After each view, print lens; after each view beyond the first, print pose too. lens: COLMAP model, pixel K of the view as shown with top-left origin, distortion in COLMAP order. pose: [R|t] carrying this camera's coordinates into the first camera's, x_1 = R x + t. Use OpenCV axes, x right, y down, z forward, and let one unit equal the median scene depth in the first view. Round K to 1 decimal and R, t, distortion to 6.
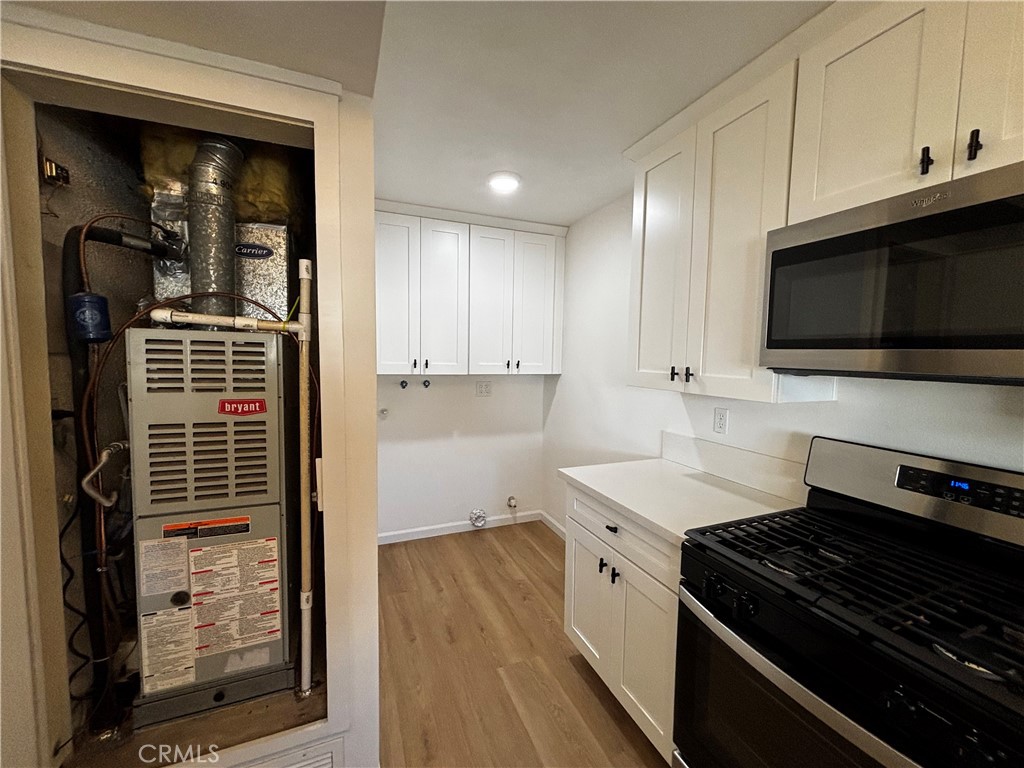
lens RADIAL K [[414.9, 0, 512.3], [0, 414.9, 386.2], [0, 0, 1]] dist [0.001428, -0.000949]
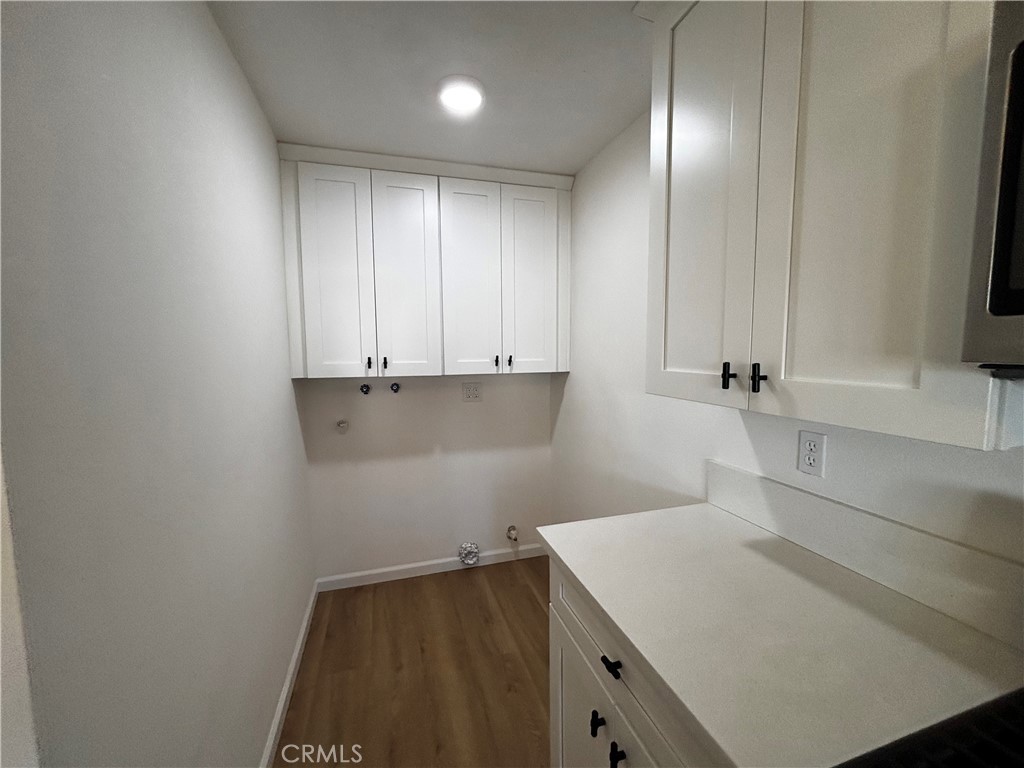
lens RADIAL K [[414.9, 0, 512.3], [0, 414.9, 386.2], [0, 0, 1]] dist [0.001428, -0.000949]
pose [[0.995656, -0.014908, -0.091905, 0.122393], [0.016177, 0.999784, 0.013077, -0.021764], [0.091690, -0.014507, 0.995682, 0.334995]]
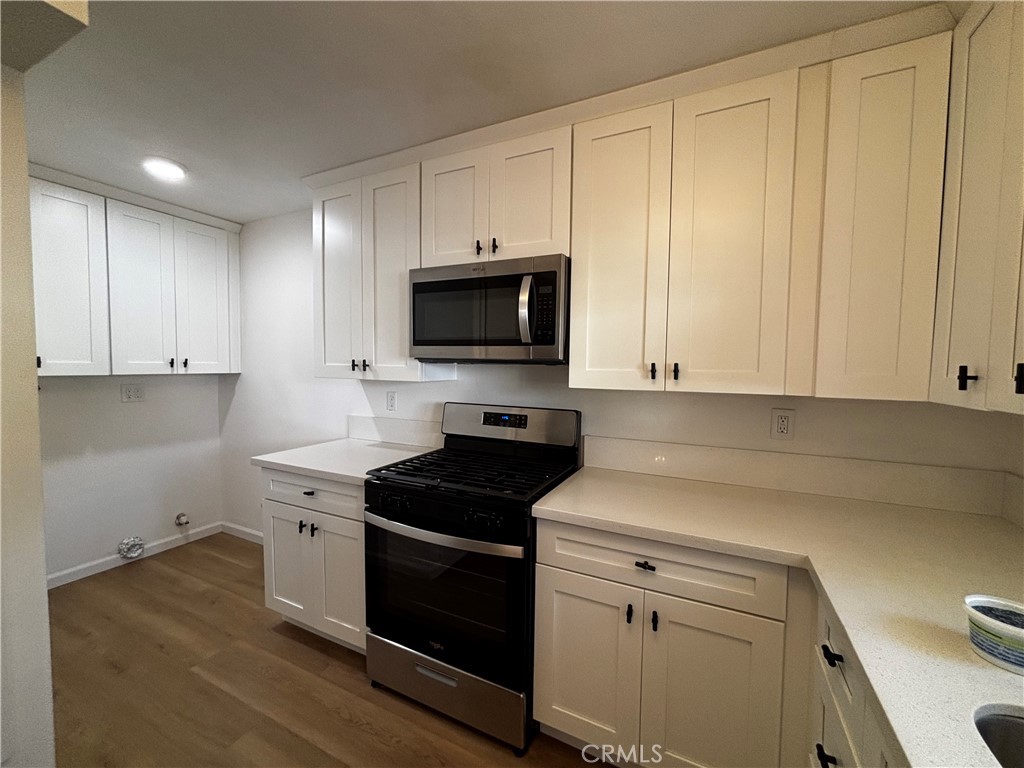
lens RADIAL K [[414.9, 0, 512.3], [0, 414.9, 386.2], [0, 0, 1]] dist [0.001428, -0.000949]
pose [[0.747684, -0.040546, 0.662815, -0.078397], [0.049371, 0.998766, 0.005405, 0.040338], [-0.662217, 0.028683, 0.748763, -0.224195]]
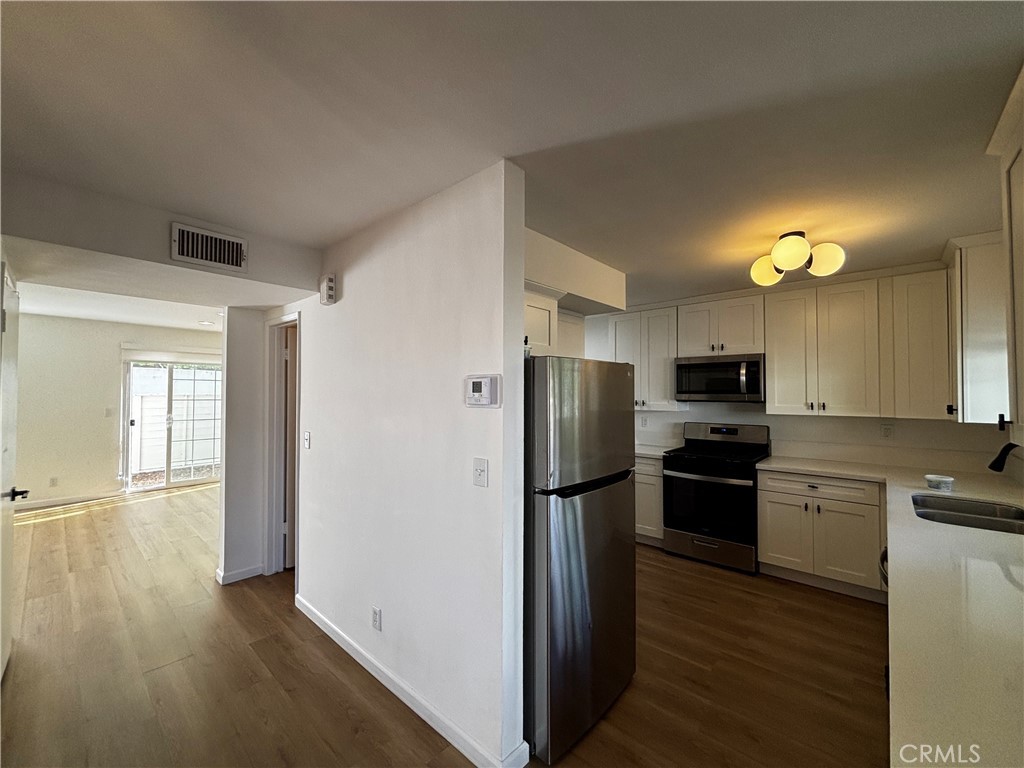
lens RADIAL K [[414.9, 0, 512.3], [0, 414.9, 386.2], [0, 0, 1]] dist [0.001428, -0.000949]
pose [[0.900904, -0.005207, 0.433988, -1.102006], [0.045174, 0.995622, -0.081830, 0.032466], [-0.431662, 0.093326, 0.897195, -0.765576]]
